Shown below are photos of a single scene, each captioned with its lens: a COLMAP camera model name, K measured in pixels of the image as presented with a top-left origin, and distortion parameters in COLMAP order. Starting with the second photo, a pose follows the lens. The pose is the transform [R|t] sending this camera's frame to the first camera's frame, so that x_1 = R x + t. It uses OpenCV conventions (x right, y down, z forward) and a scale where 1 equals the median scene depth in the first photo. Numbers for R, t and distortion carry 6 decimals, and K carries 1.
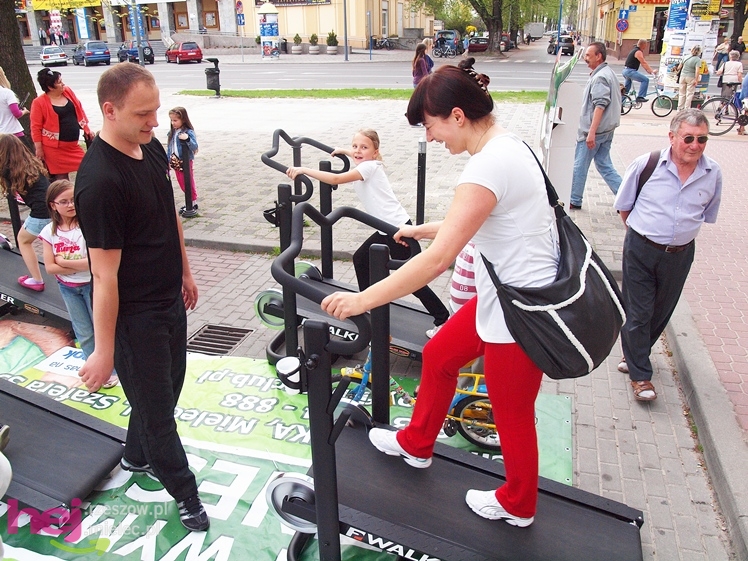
lens RADIAL K [[512.1, 0, 385.6], [0, 512.1, 281.3], [0, 0, 1]] dist [-0.114284, 0.046060]
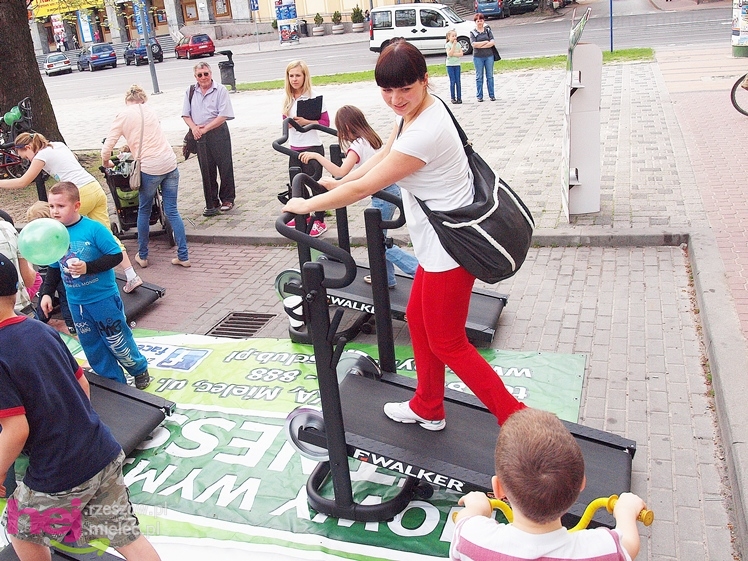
lens RADIAL K [[608.3, 0, 374.0], [0, 608.3, 280.5], [0, 0, 1]] dist [-0.136071, 0.084555]
pose [[0.991870, -0.061075, -0.111638, 0.058697], [0.058510, 0.997945, -0.026108, 0.057064], [0.113004, 0.019364, 0.993406, -0.150801]]
